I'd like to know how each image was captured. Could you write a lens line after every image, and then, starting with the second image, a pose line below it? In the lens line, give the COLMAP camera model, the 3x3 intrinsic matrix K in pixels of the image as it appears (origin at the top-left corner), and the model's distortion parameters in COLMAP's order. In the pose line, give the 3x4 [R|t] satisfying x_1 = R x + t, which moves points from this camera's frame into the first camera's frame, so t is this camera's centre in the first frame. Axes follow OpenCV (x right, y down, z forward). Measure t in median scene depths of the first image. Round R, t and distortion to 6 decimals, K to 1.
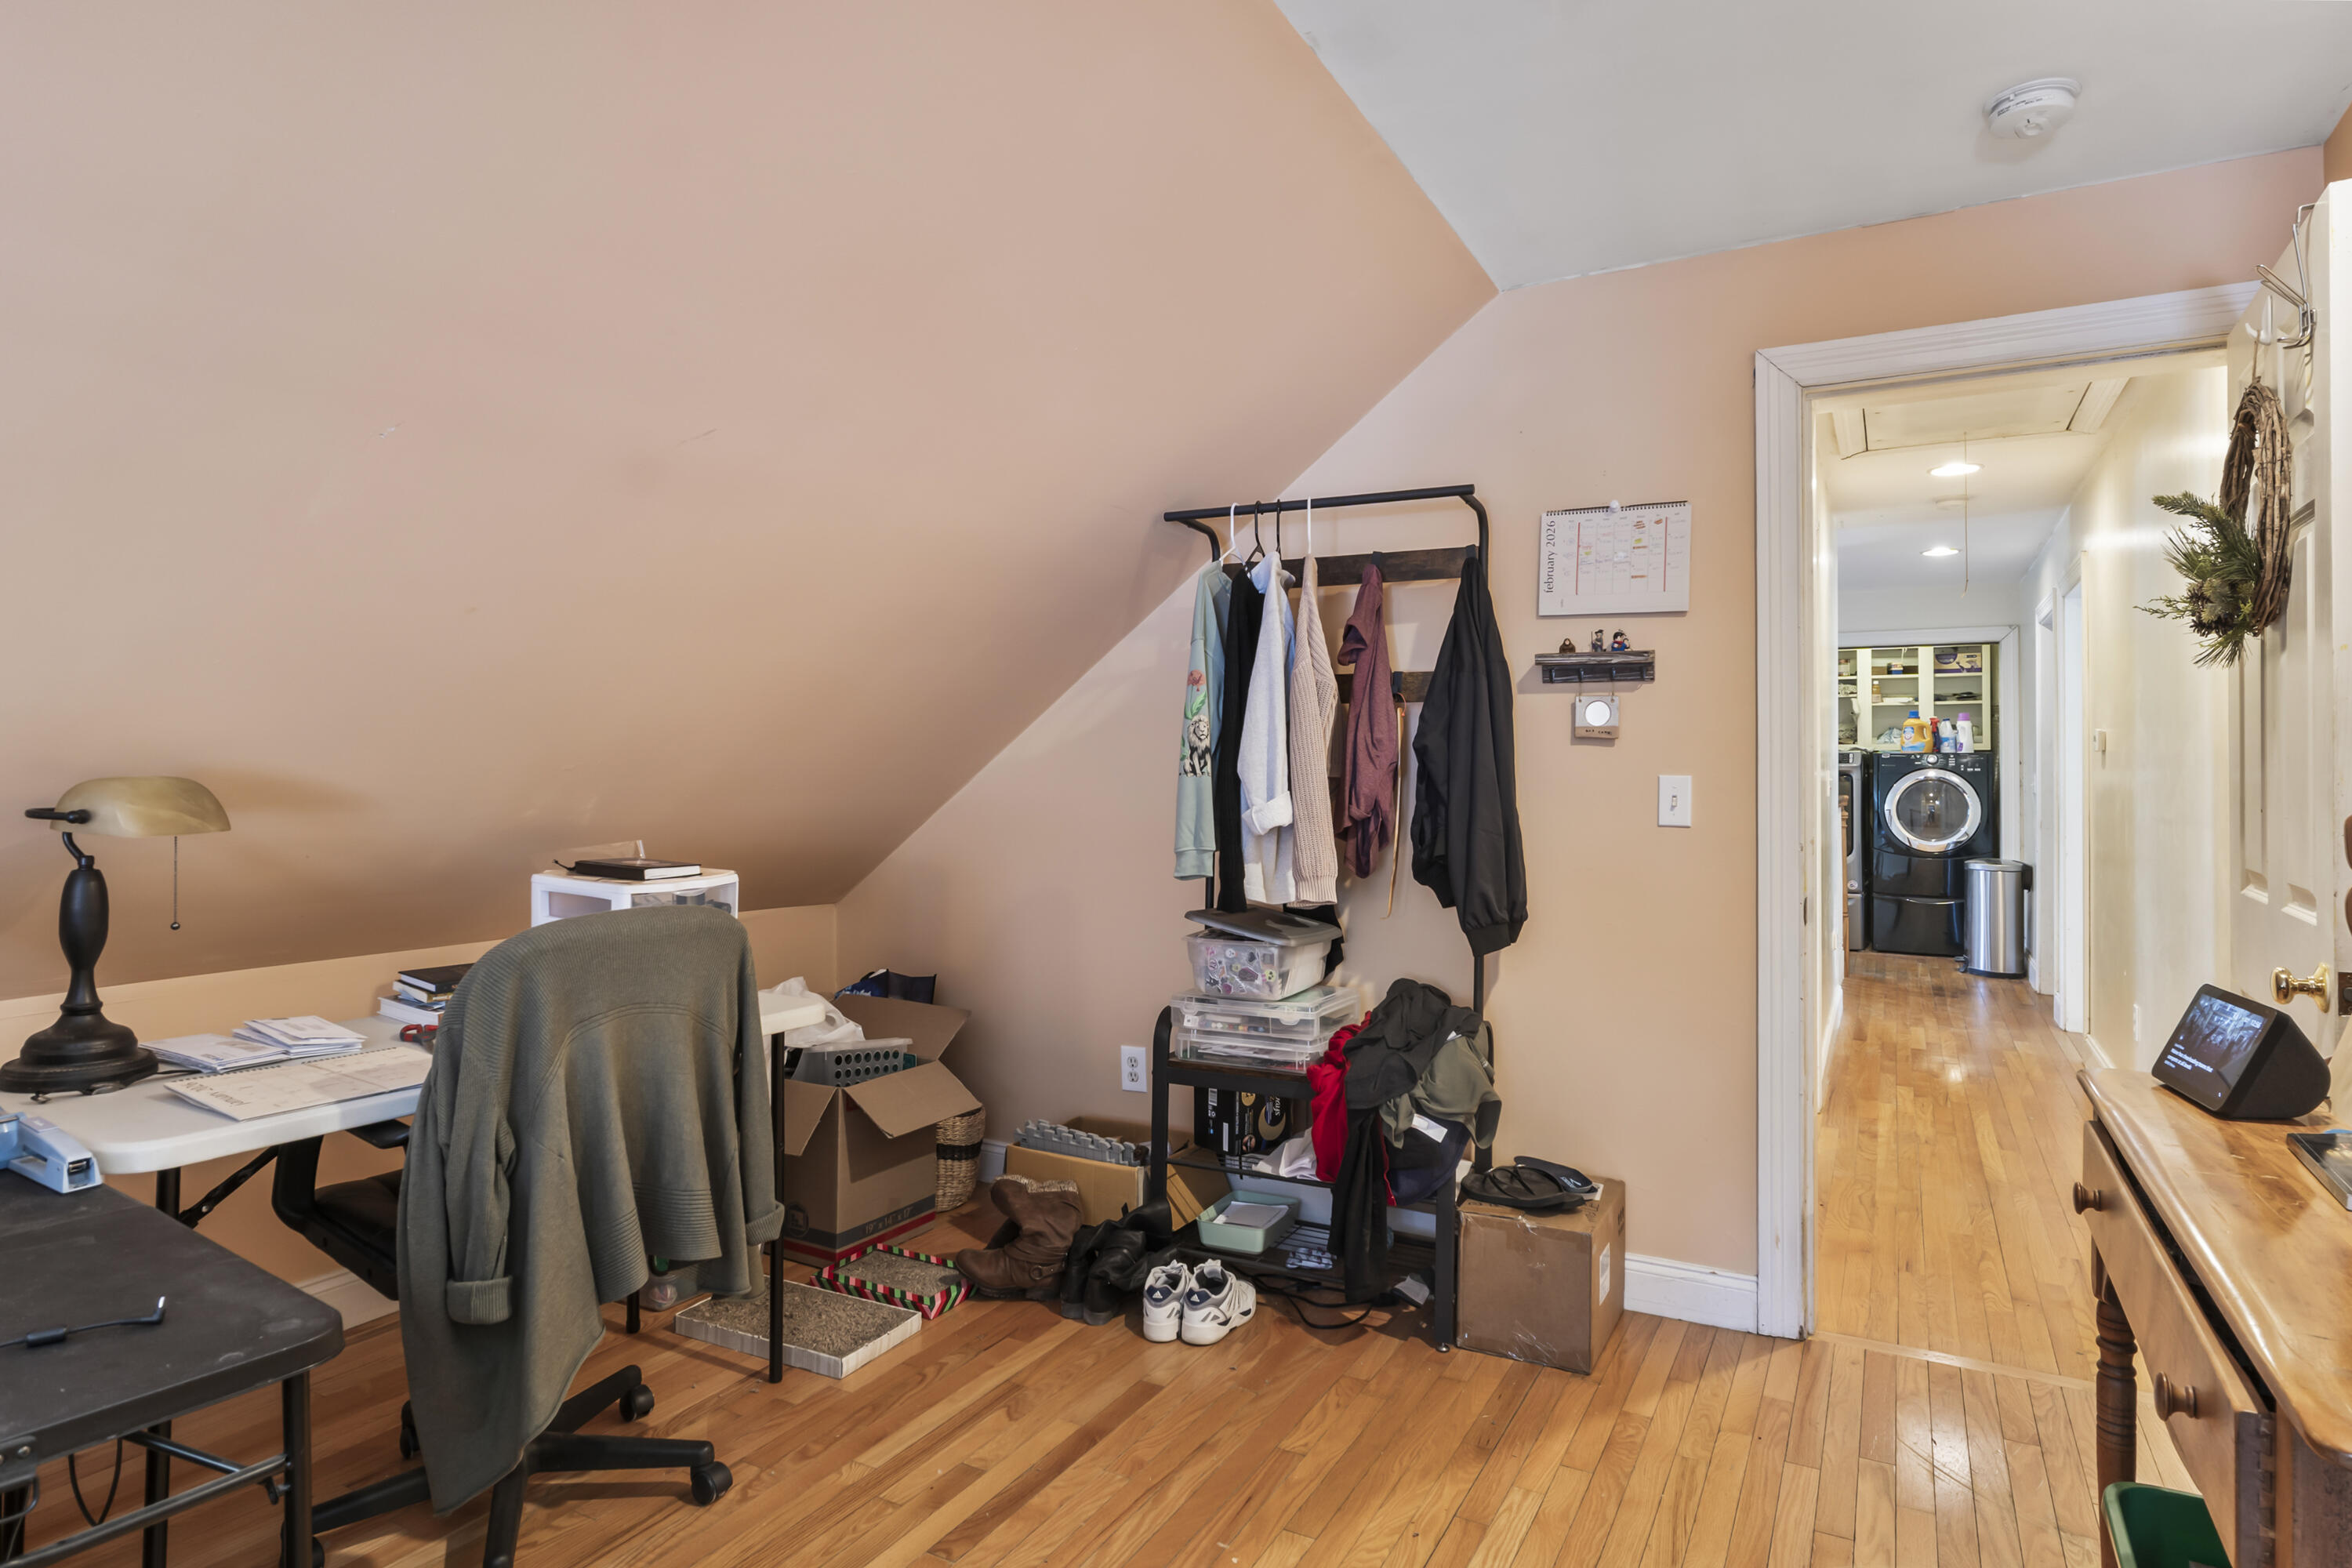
lens RADIAL K [[1310.4, 0, 1184.8], [0, 1310.4, 761.7], [0, 0, 1]] dist [0.009619, 0.003049]
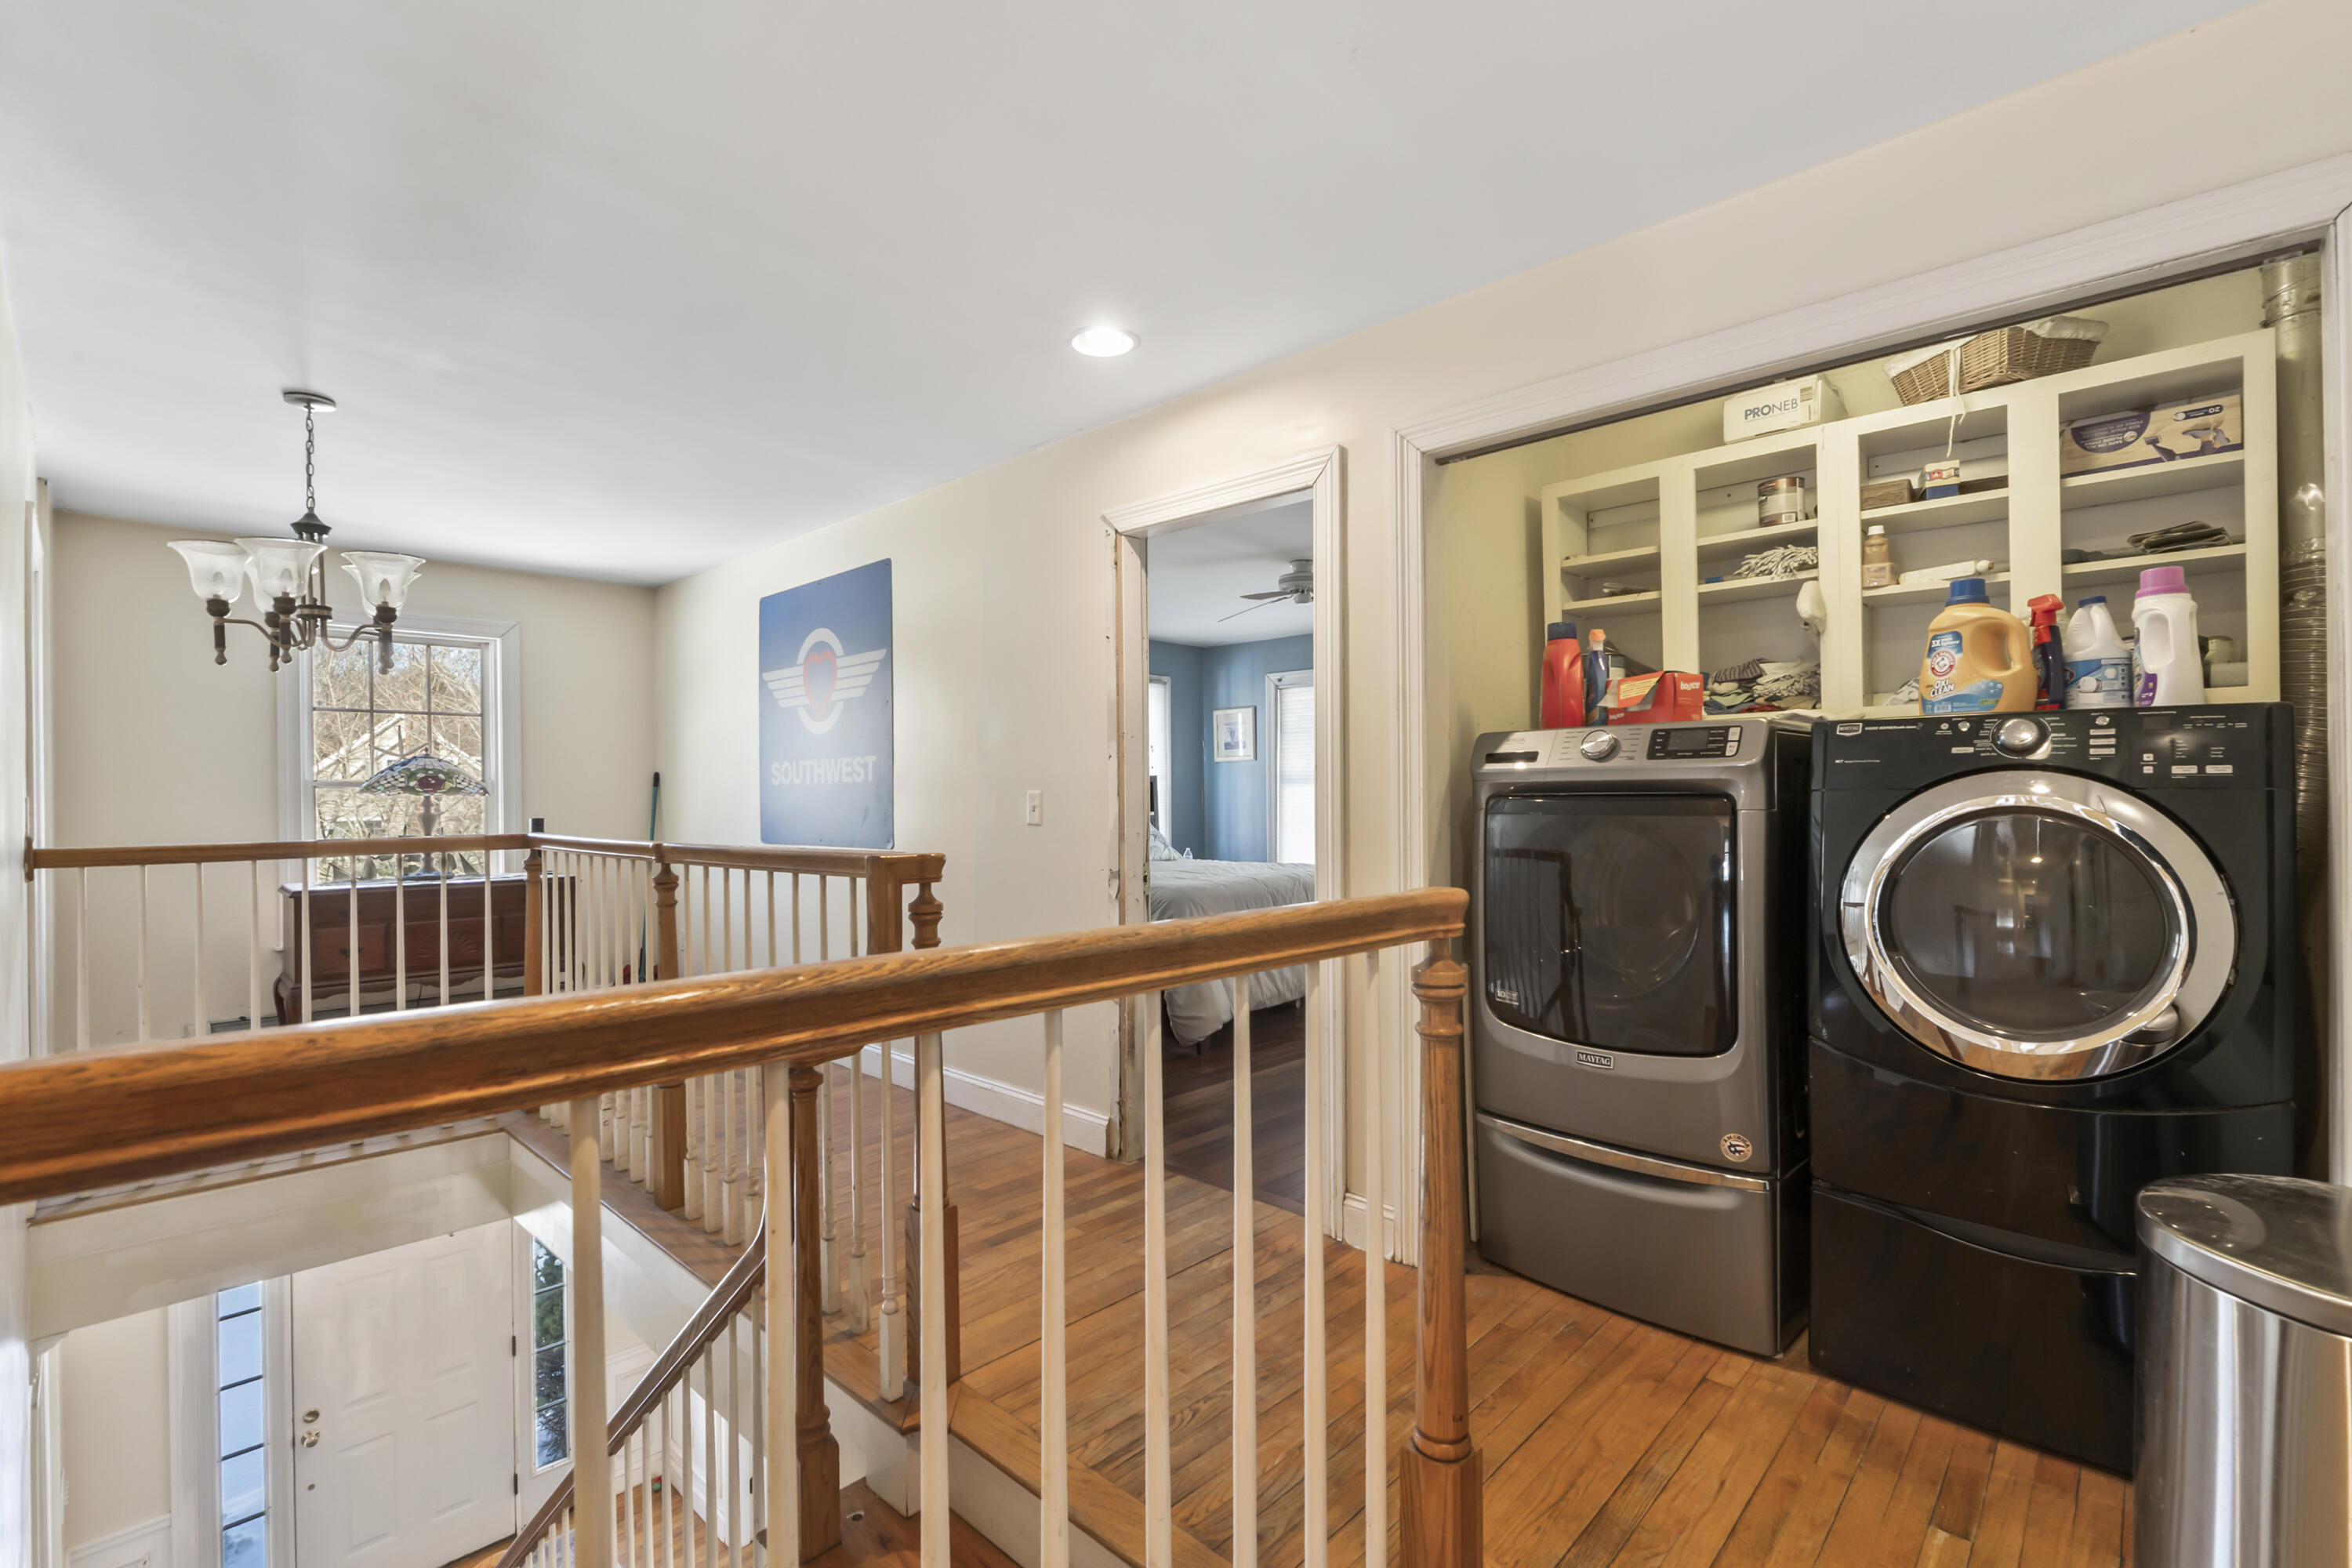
lens RADIAL K [[1008.5, 0, 1177.7], [0, 1008.5, 788.2], [0, 0, 1]] dist [-0.010431, 0.000238]
pose [[0.964189, -0.002700, -0.265203, 0.444704], [0.004308, 0.999976, 0.005484, 0.006781], [0.265182, -0.006430, 0.964177, 0.737900]]
